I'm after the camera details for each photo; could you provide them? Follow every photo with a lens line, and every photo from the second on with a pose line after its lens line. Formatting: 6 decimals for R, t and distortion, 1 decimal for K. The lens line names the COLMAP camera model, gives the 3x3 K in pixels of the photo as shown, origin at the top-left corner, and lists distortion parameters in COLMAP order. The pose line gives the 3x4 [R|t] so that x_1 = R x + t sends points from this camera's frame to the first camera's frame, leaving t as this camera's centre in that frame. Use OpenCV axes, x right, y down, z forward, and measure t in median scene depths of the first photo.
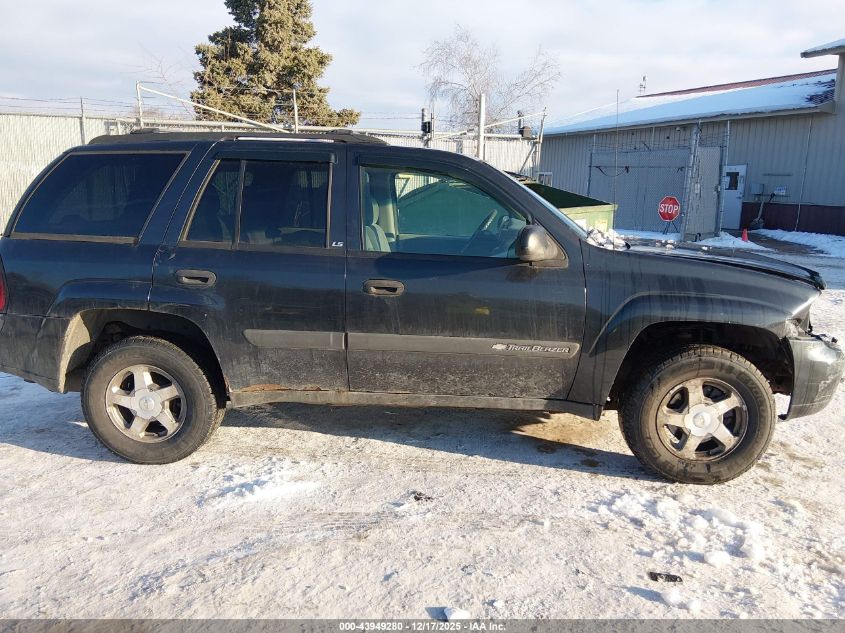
lens RADIAL K [[627.7, 0, 422.2], [0, 627.7, 314.7], [0, 0, 1]] dist [0.110260, -0.175378]
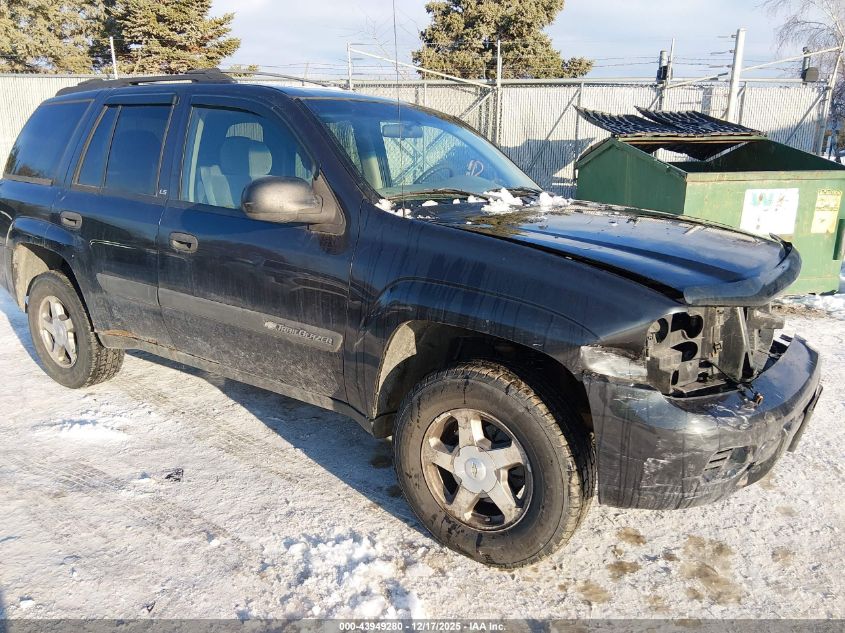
lens RADIAL K [[627.7, 0, 422.2], [0, 627.7, 314.7], [0, 0, 1]] dist [0.110260, -0.175378]
pose [[0.861286, 0.133281, -0.490328, 0.639584], [-0.106831, 0.990915, 0.081697, -0.047058], [0.496762, -0.017982, 0.867700, 0.344331]]
